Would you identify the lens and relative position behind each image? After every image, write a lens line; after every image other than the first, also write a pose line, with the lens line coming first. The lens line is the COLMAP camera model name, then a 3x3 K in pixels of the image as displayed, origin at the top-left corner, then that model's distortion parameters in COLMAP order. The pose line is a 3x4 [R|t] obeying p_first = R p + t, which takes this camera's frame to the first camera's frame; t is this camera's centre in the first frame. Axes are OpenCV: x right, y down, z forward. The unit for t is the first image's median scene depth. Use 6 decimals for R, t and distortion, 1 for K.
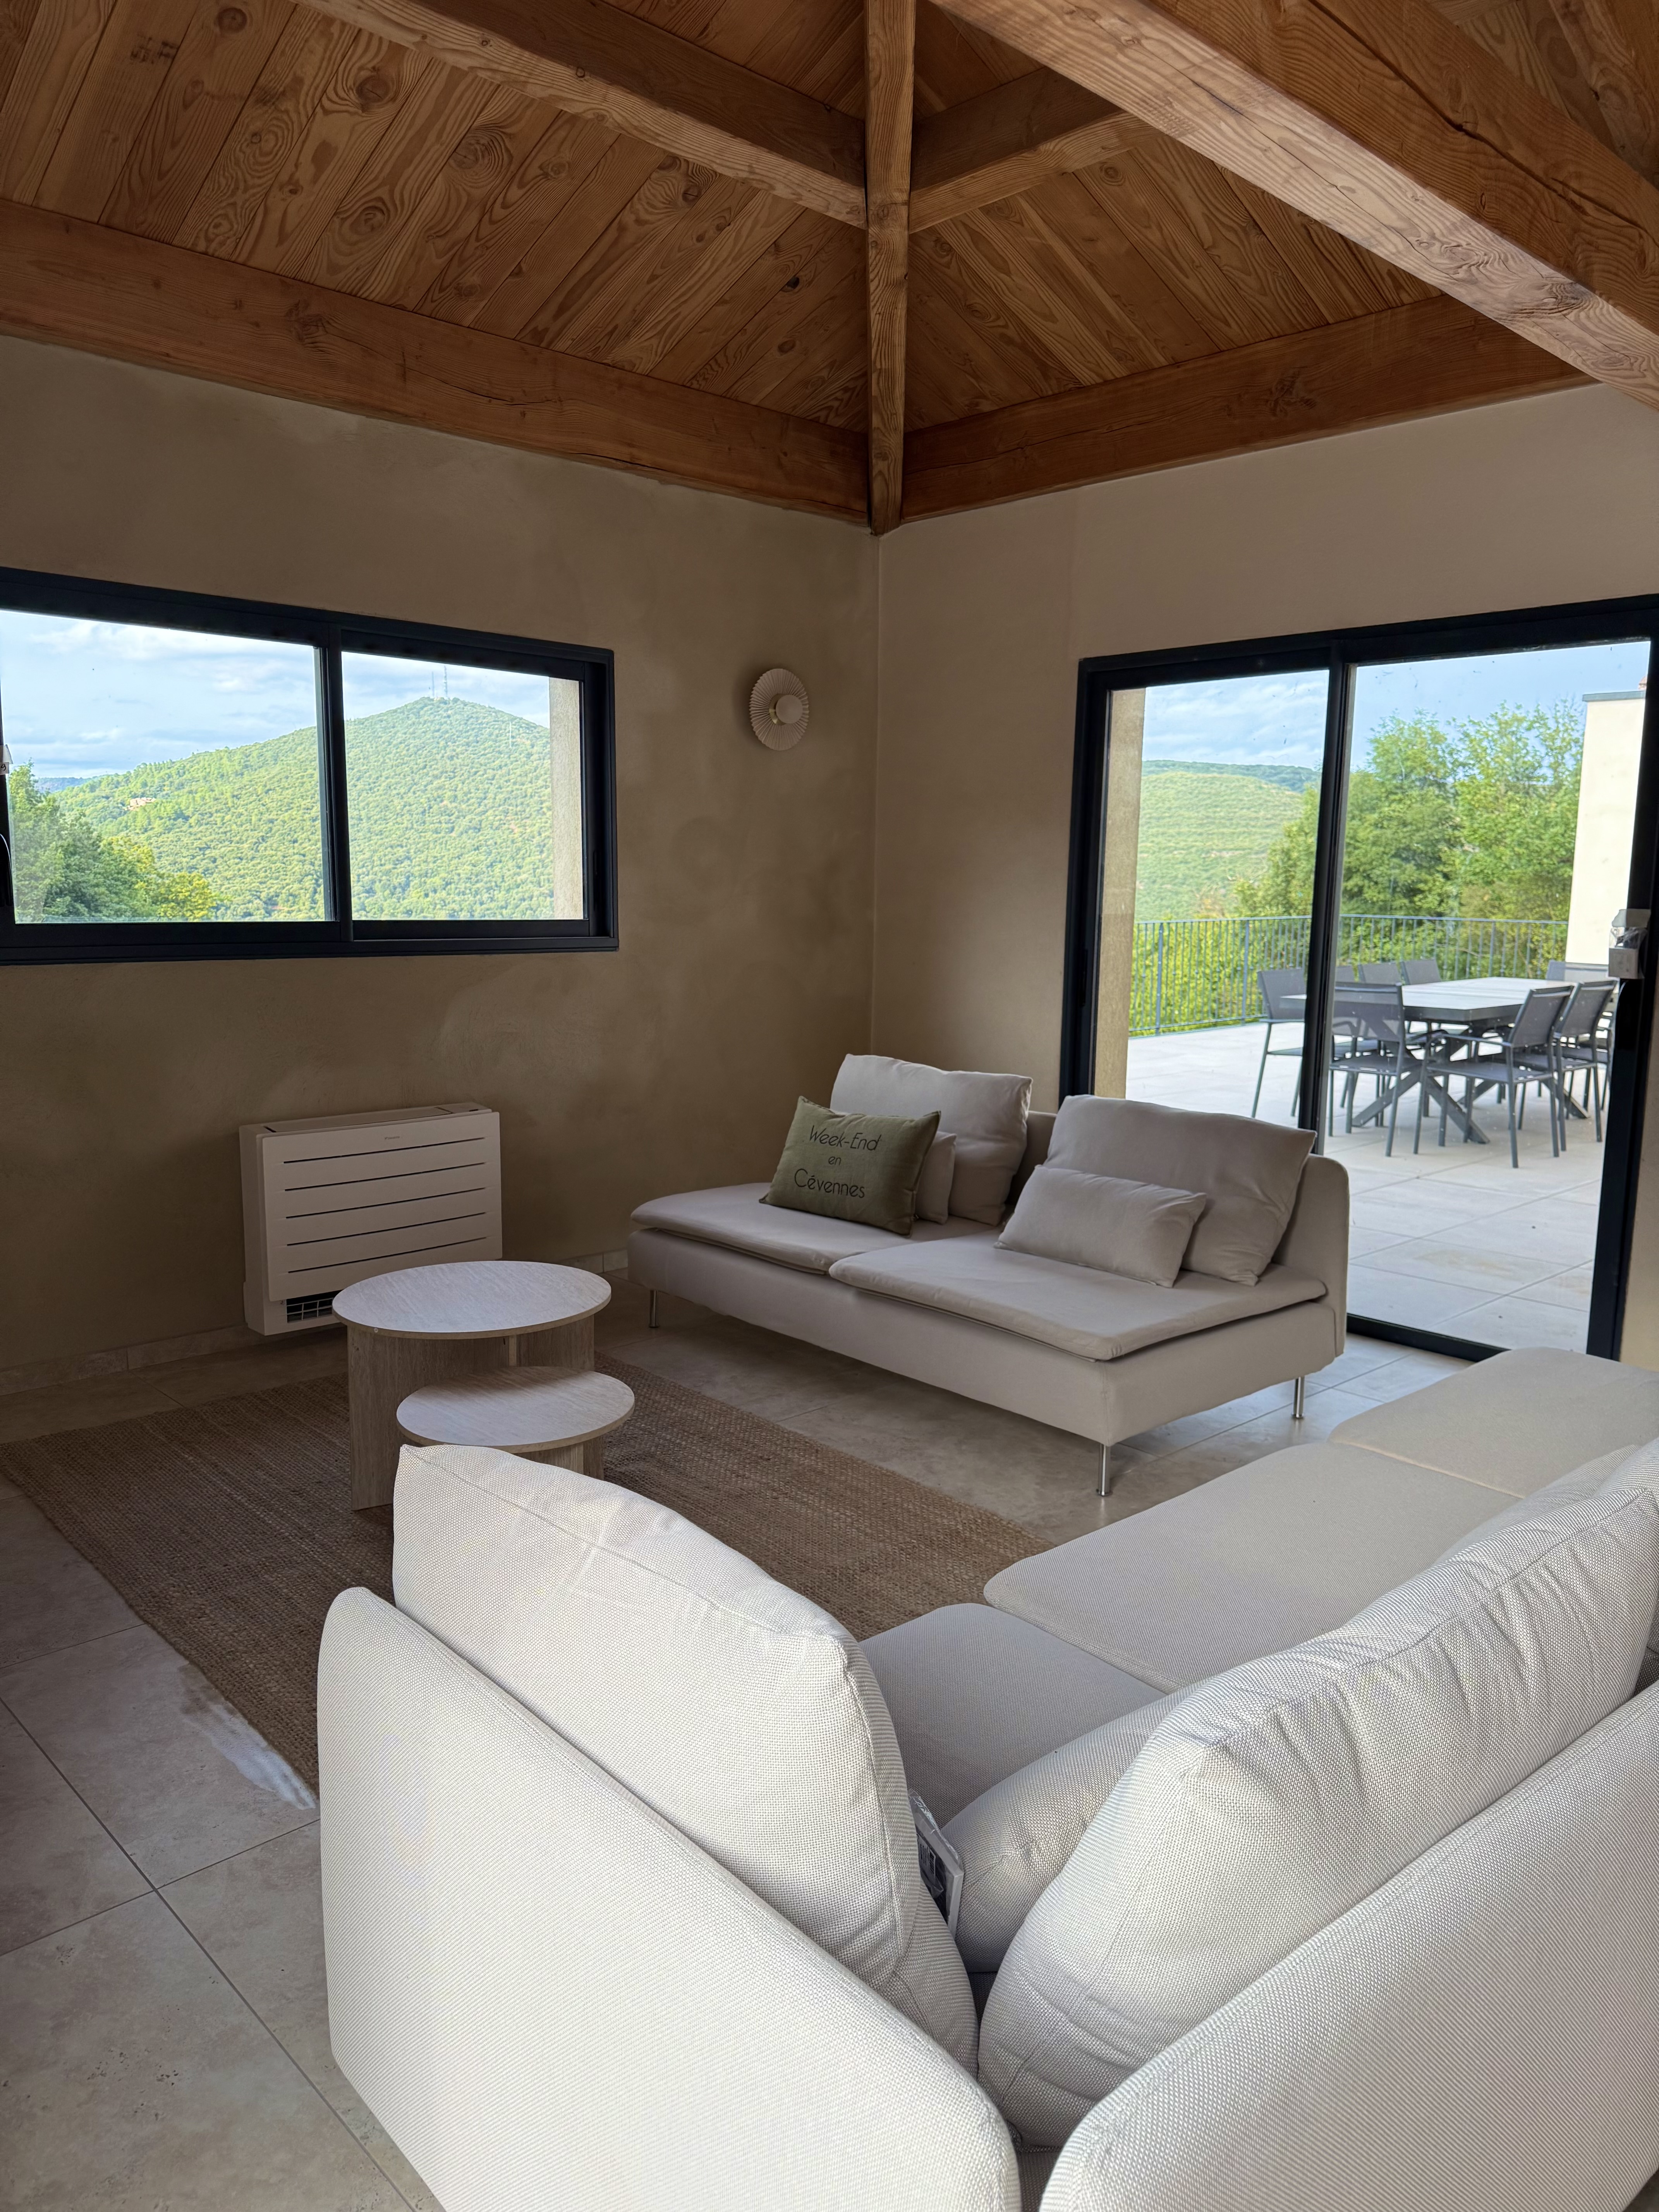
lens RADIAL K [[1548.8, 0, 859.0], [0, 1548.8, 1115.9], [0, 0, 1]] dist [0.071704, -0.087434]
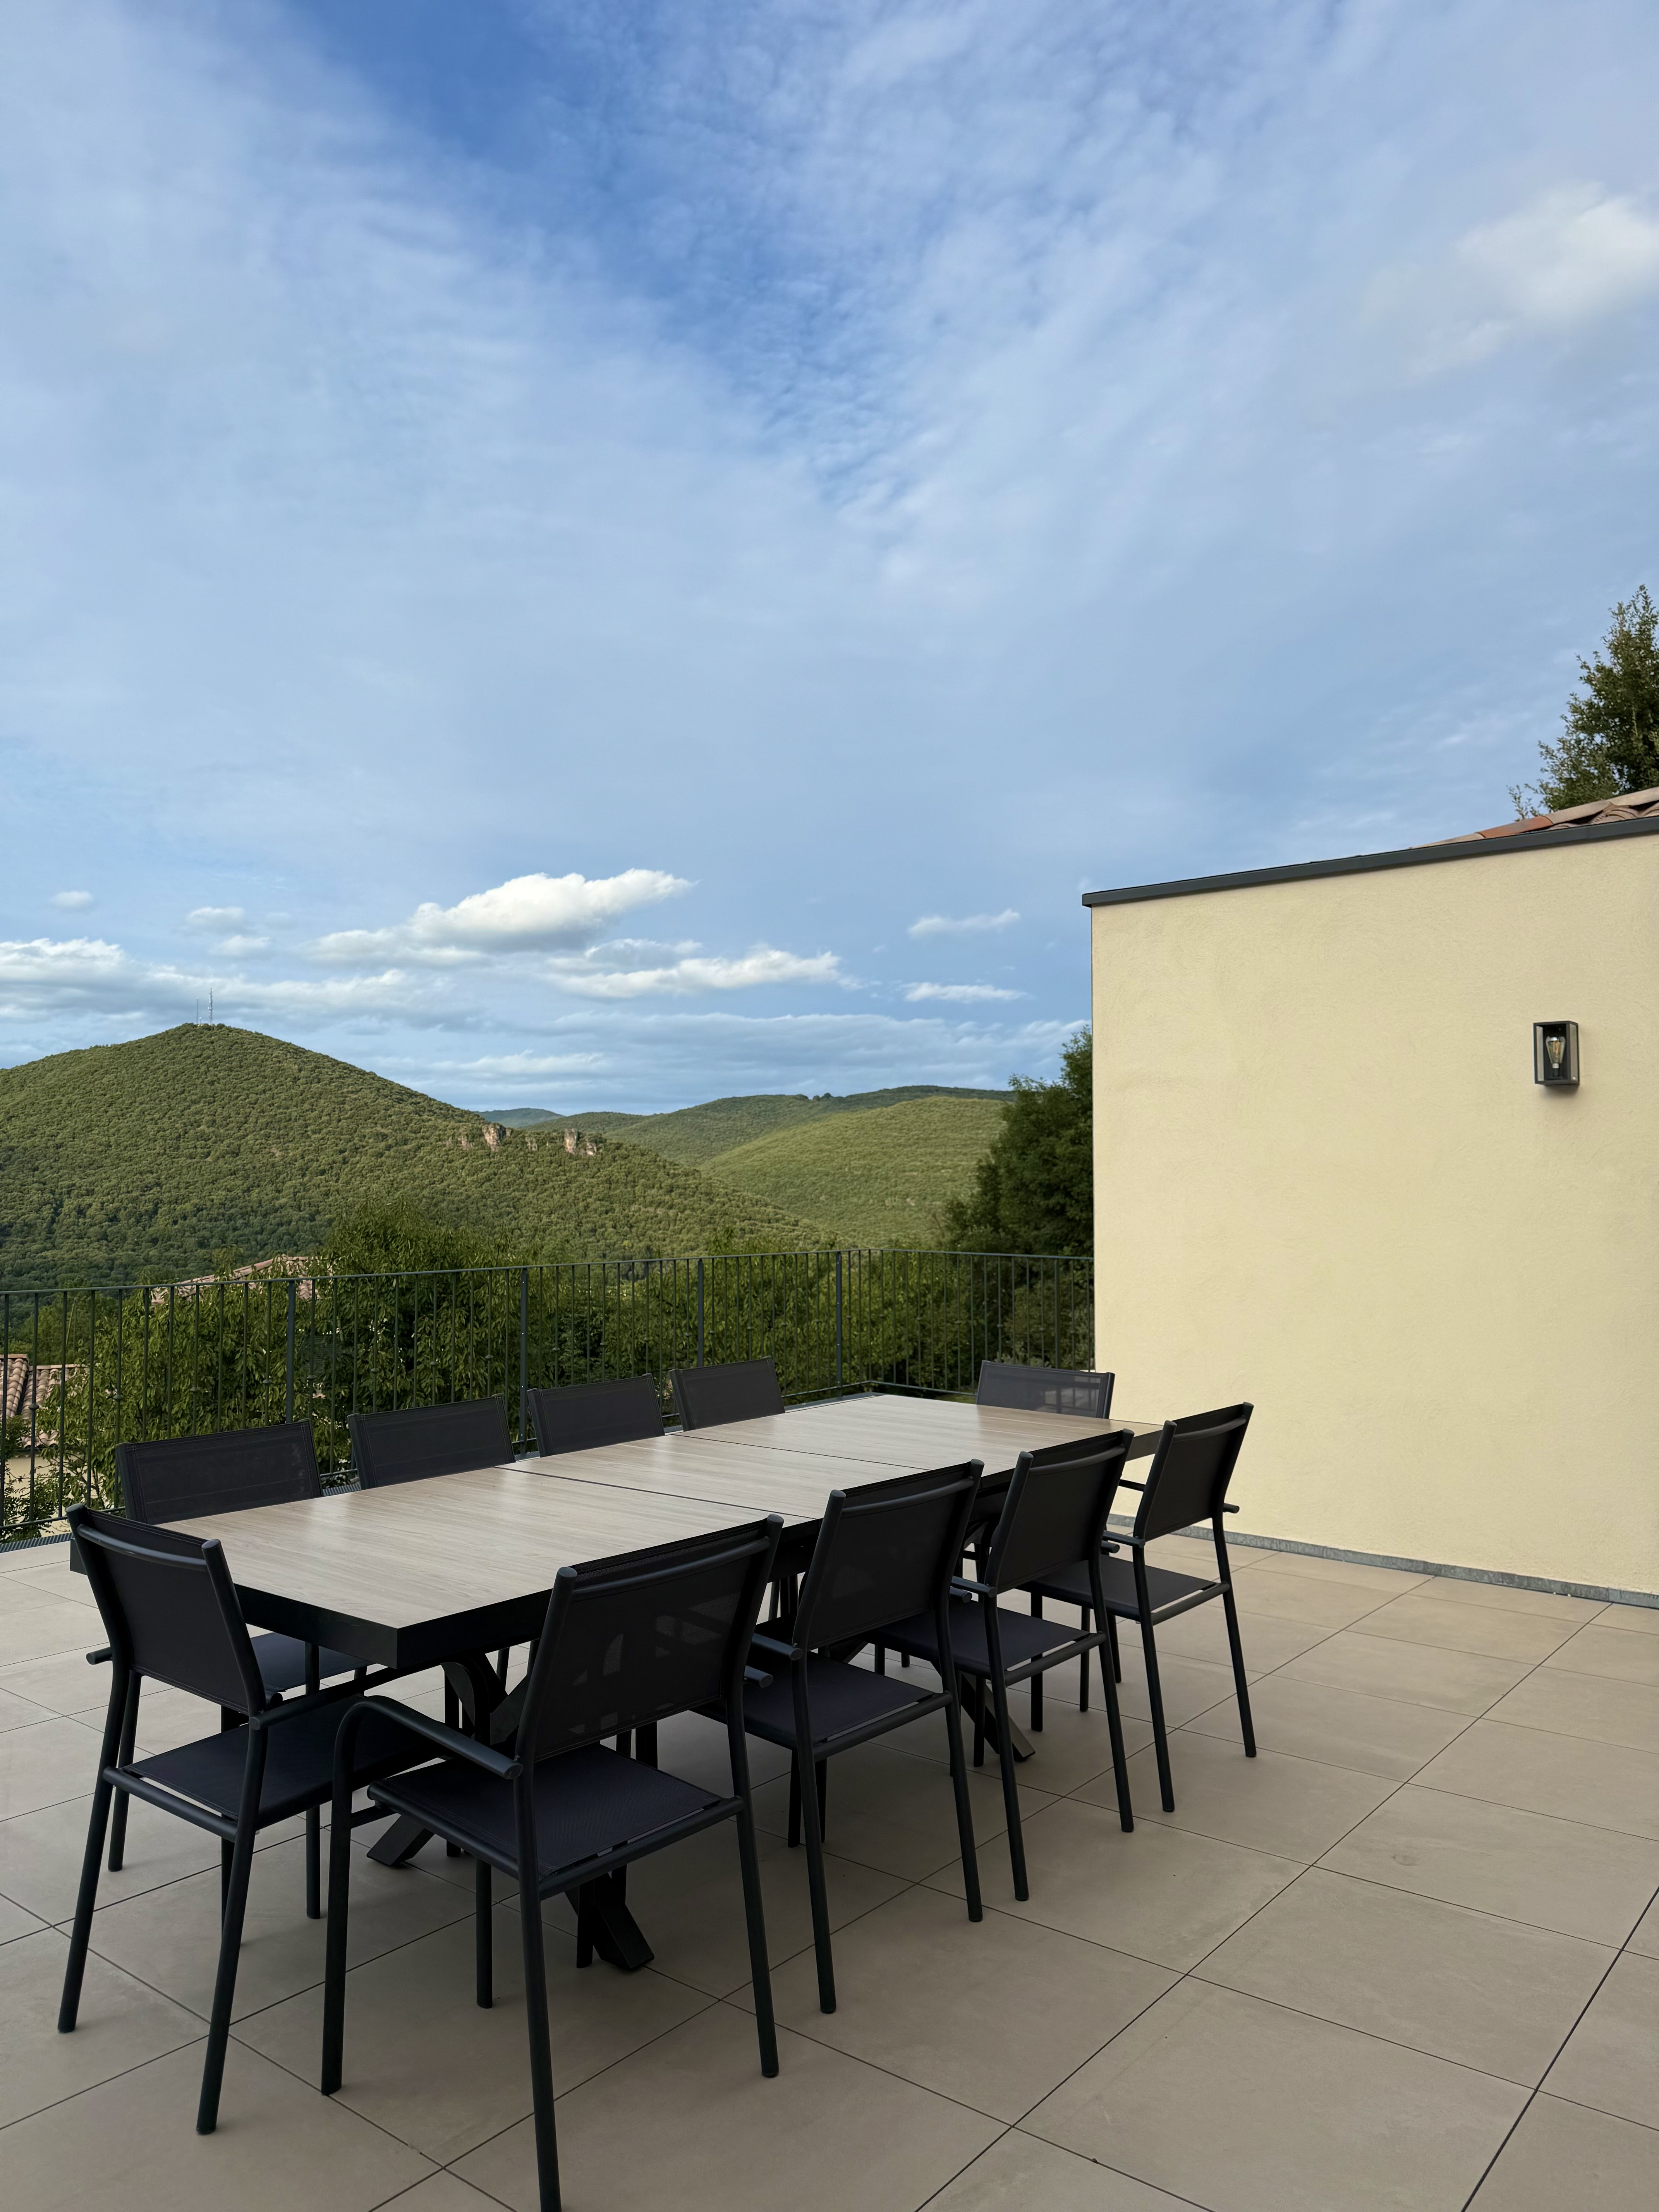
lens RADIAL K [[1548.8, 0, 833.4], [0, 1548.8, 1123.0], [0, 0, 1]] dist [0.071704, -0.087434]
pose [[0.991850, -0.004018, 0.127349, 0.221040], [0.029211, 0.980052, -0.196583, -0.048402], [-0.124019, 0.198701, 0.972182, 0.310015]]
